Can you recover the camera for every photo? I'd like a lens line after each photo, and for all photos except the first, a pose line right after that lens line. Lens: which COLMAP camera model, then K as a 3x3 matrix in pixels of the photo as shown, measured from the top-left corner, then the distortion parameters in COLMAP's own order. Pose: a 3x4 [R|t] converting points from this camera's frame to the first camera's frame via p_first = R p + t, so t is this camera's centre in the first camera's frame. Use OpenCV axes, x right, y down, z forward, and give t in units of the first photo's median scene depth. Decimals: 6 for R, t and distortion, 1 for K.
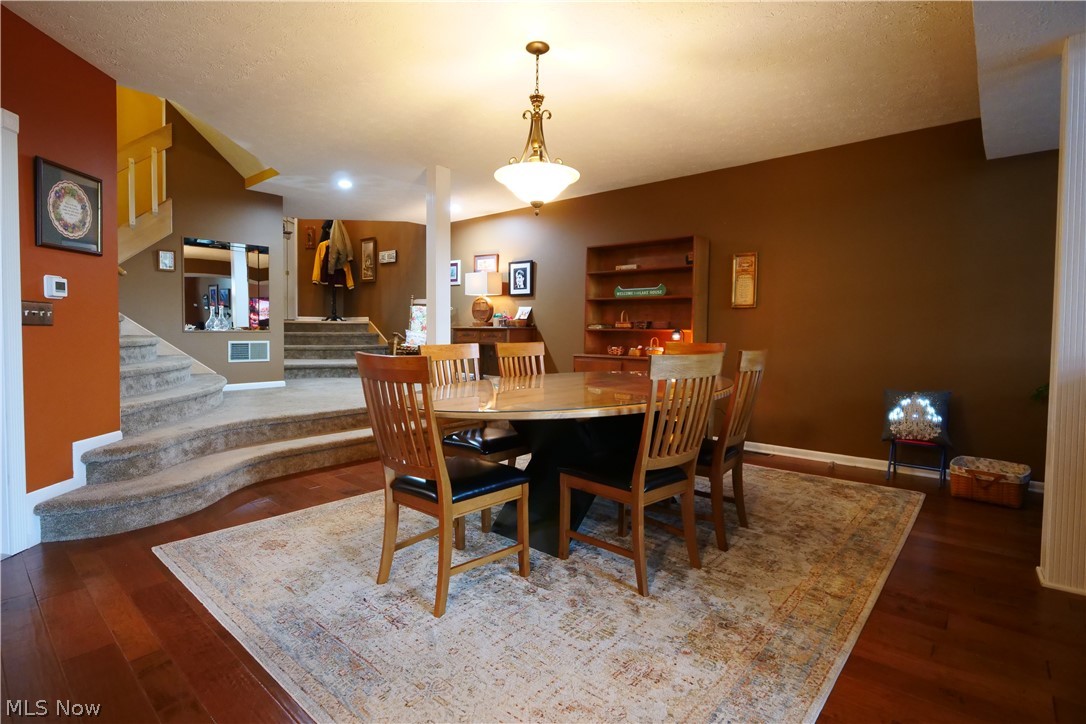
lens RADIAL K [[529.1, 0, 531.4], [0, 529.1, 350.6], [0, 0, 1]] dist [-0.011438, 0.001925]
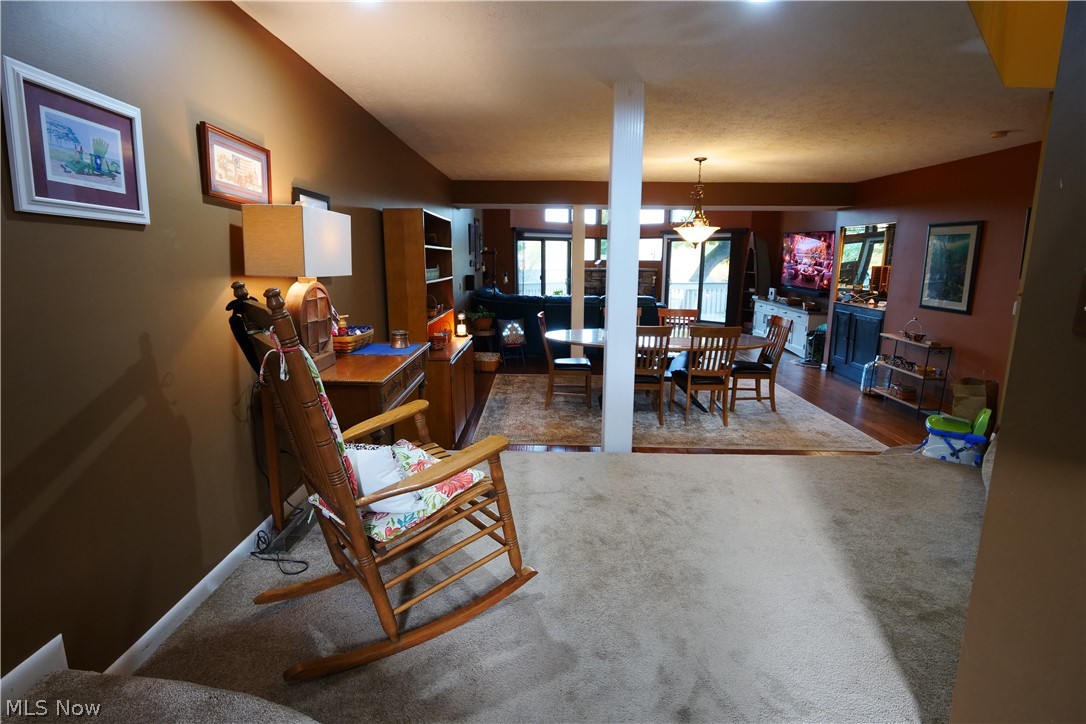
lens RADIAL K [[529.1, 0, 531.4], [0, 529.1, 350.6], [0, 0, 1]] dist [-0.011438, 0.001925]
pose [[-0.644812, -0.149603, 0.749557, -0.965288], [0.017503, 0.977511, 0.210157, -0.268272], [-0.764141, 0.148631, -0.627693, 2.373606]]
